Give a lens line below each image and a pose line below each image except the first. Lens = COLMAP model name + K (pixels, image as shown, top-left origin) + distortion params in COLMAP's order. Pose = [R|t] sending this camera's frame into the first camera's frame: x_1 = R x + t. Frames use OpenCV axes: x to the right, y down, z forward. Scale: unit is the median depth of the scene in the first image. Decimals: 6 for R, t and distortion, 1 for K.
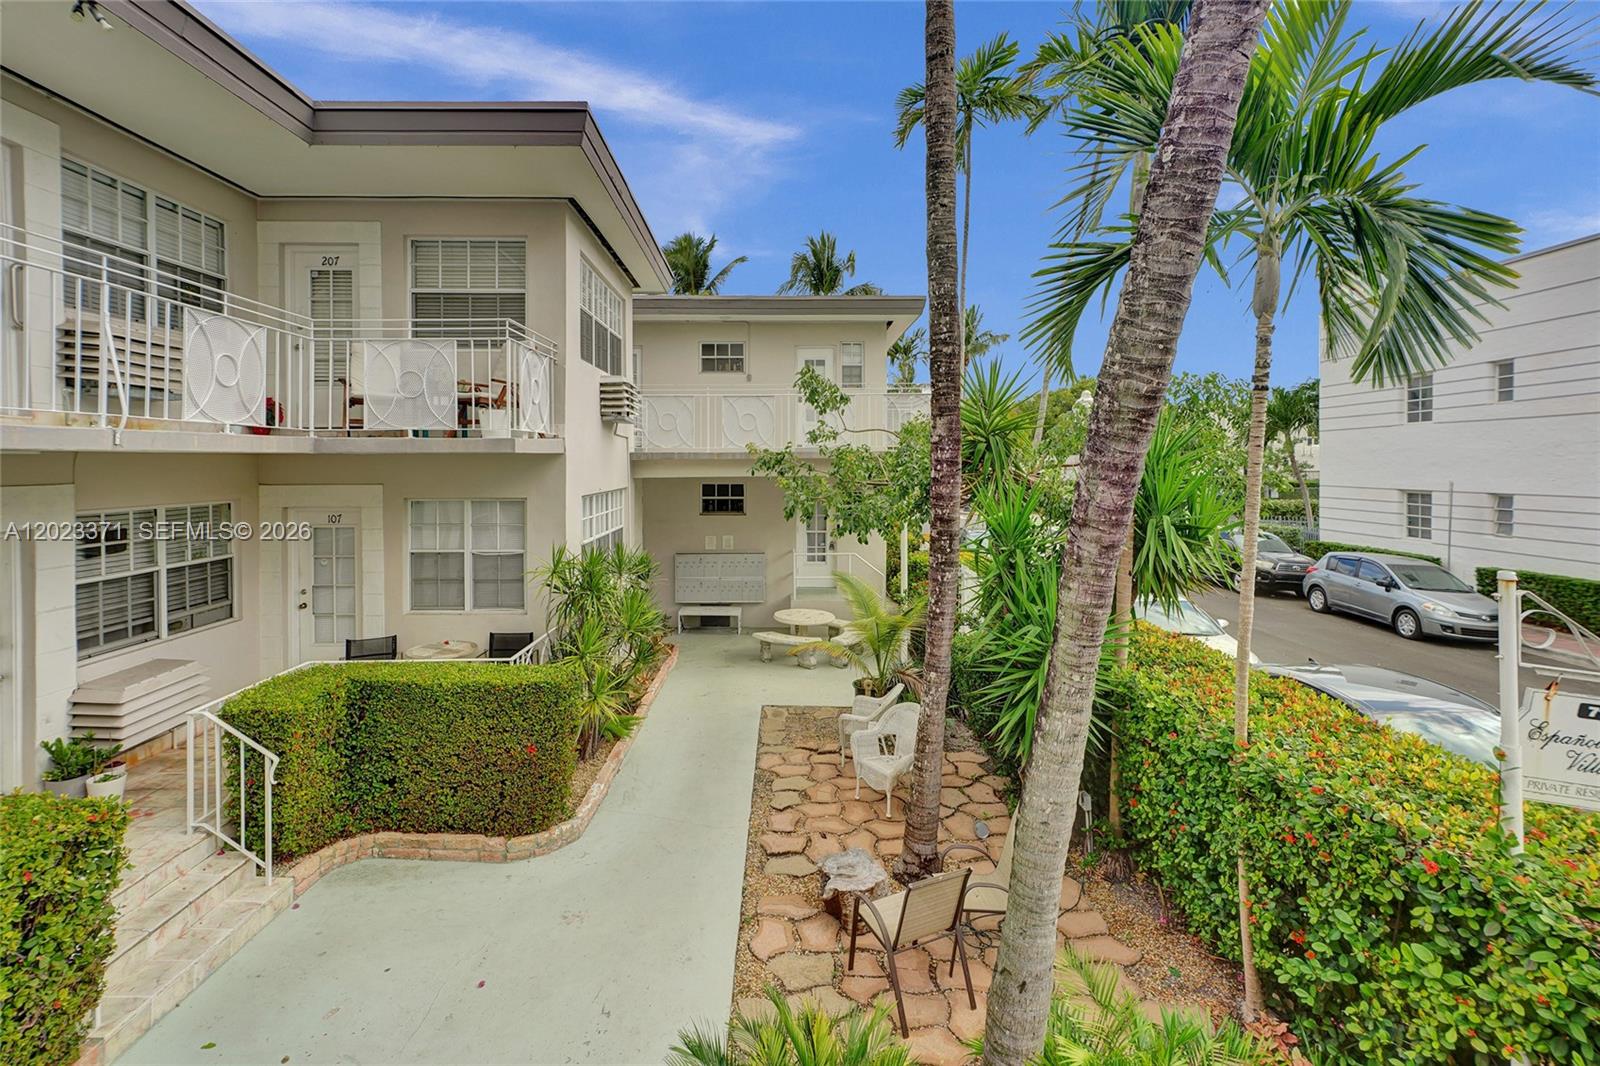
lens RADIAL K [[749.4, 0, 796.9], [0, 749.4, 473.2], [0, 0, 1]] dist [0.008776, 0.000792]
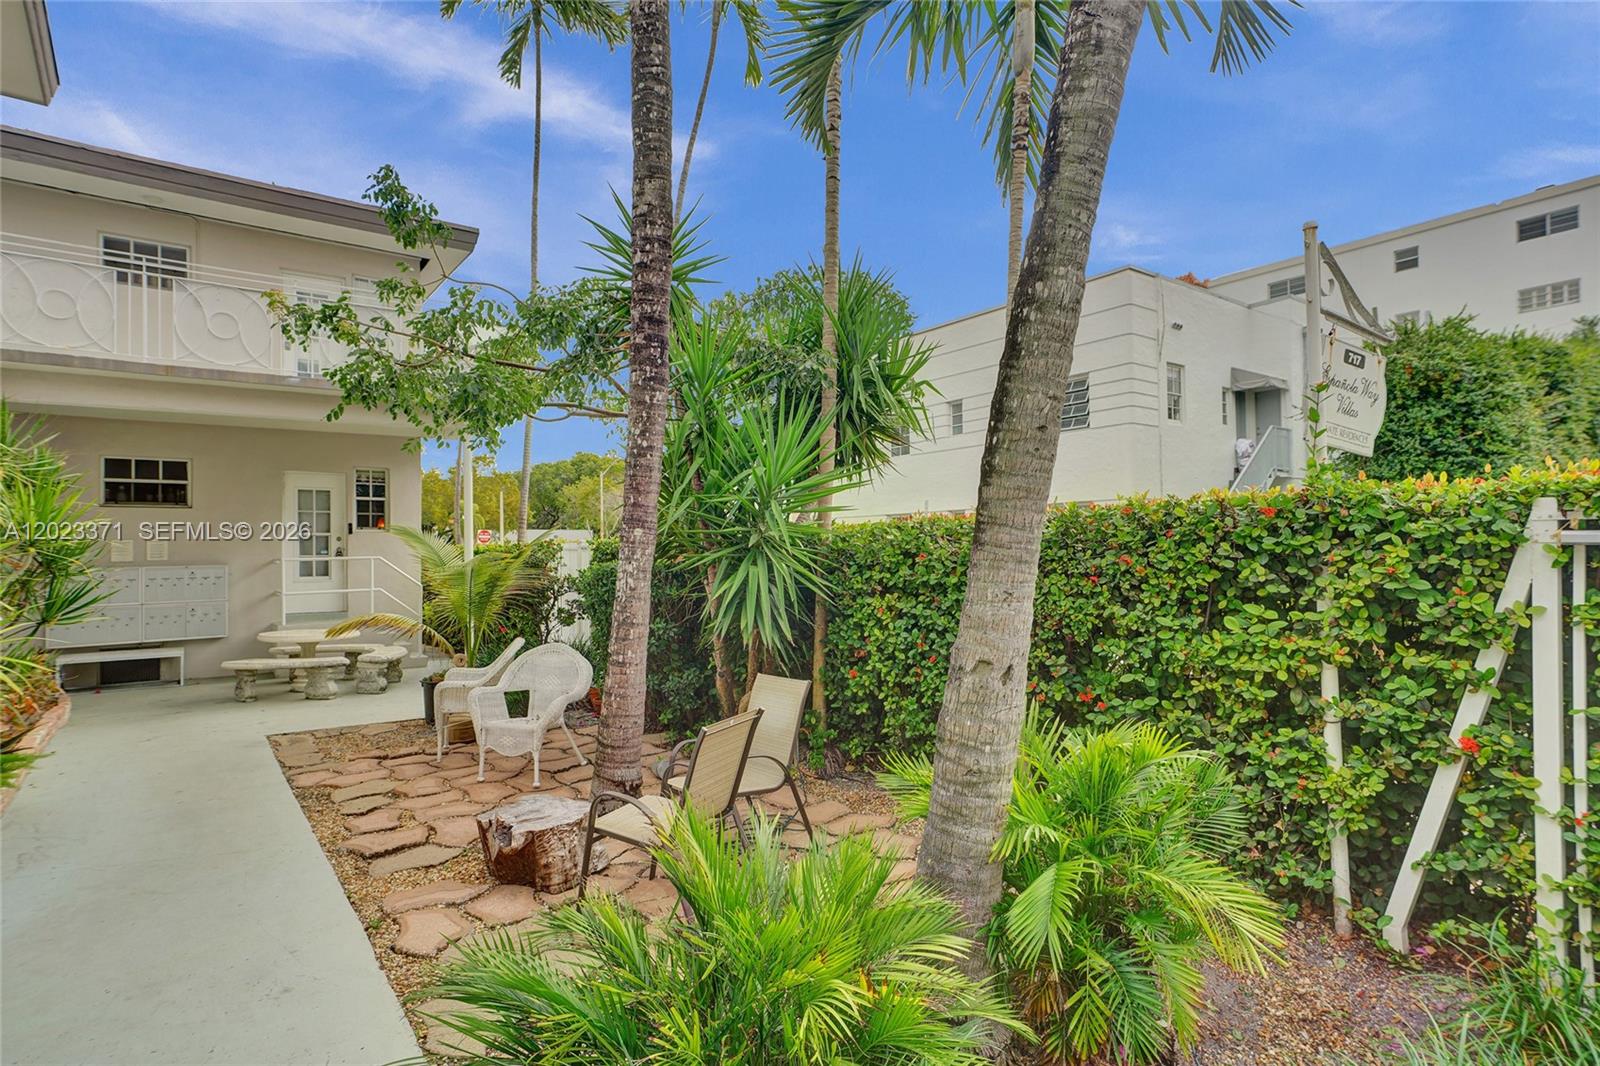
lens RADIAL K [[824.3, 0, 800.0], [0, 824.3, 533.0], [0, 0, 1]] dist [0.002446, 0.001048]
pose [[0.807880, -0.002589, 0.589342, -0.170461], [0.022981, 0.999368, -0.027114, 0.297379], [-0.588899, 0.035448, 0.807429, 0.251097]]
